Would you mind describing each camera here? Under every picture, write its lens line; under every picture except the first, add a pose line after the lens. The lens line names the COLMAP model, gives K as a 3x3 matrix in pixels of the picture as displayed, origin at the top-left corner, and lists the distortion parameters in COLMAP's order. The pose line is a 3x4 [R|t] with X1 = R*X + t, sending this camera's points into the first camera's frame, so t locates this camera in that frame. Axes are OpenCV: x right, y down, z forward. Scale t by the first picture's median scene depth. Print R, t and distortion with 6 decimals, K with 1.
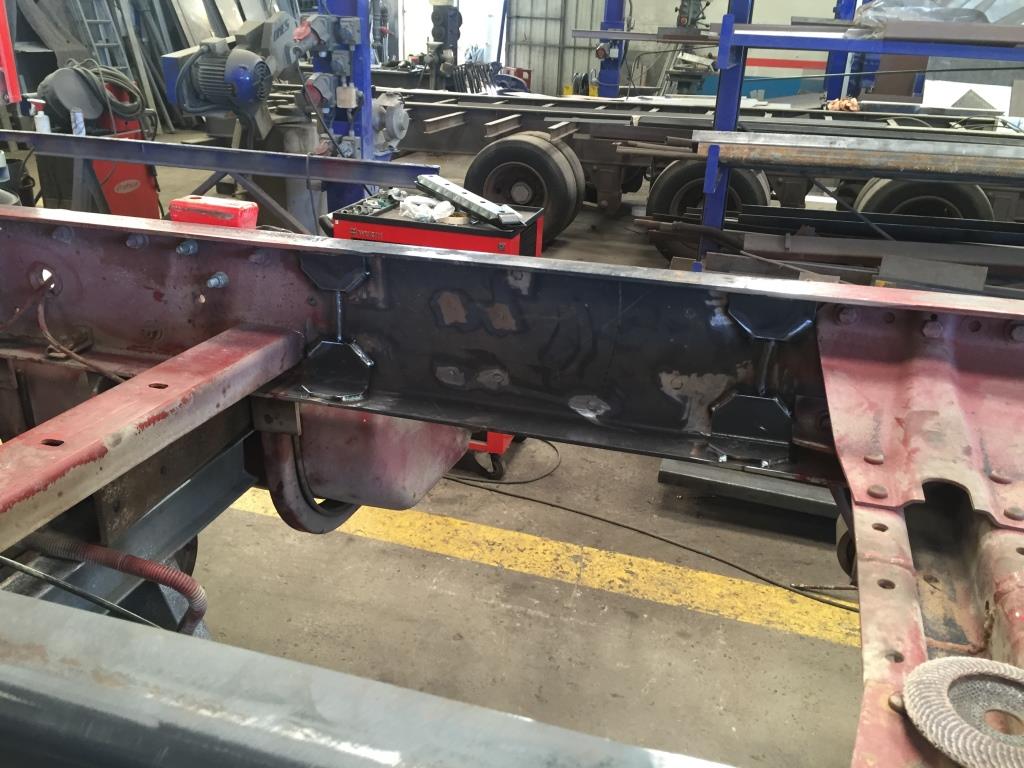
lens RADIAL K [[878.0, 0, 514.4], [0, 878.0, 388.1], [0, 0, 1]] dist [0.068481, -0.094827]
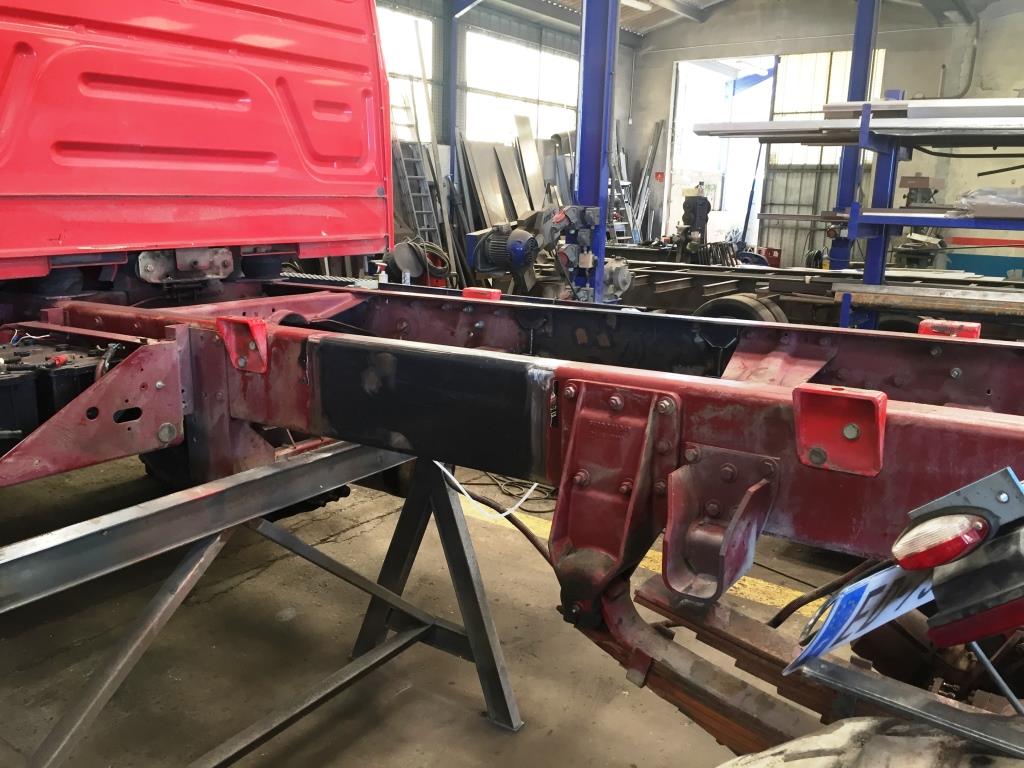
lens RADIAL K [[878.0, 0, 512.8], [0, 878.0, 385.6], [0, 0, 1]] dist [0.068481, -0.094827]
pose [[0.954357, 0.051048, -0.294272, 0.104421], [-0.107227, 0.978159, -0.178066, 0.109751], [0.278755, 0.201493, 0.938987, -0.263020]]
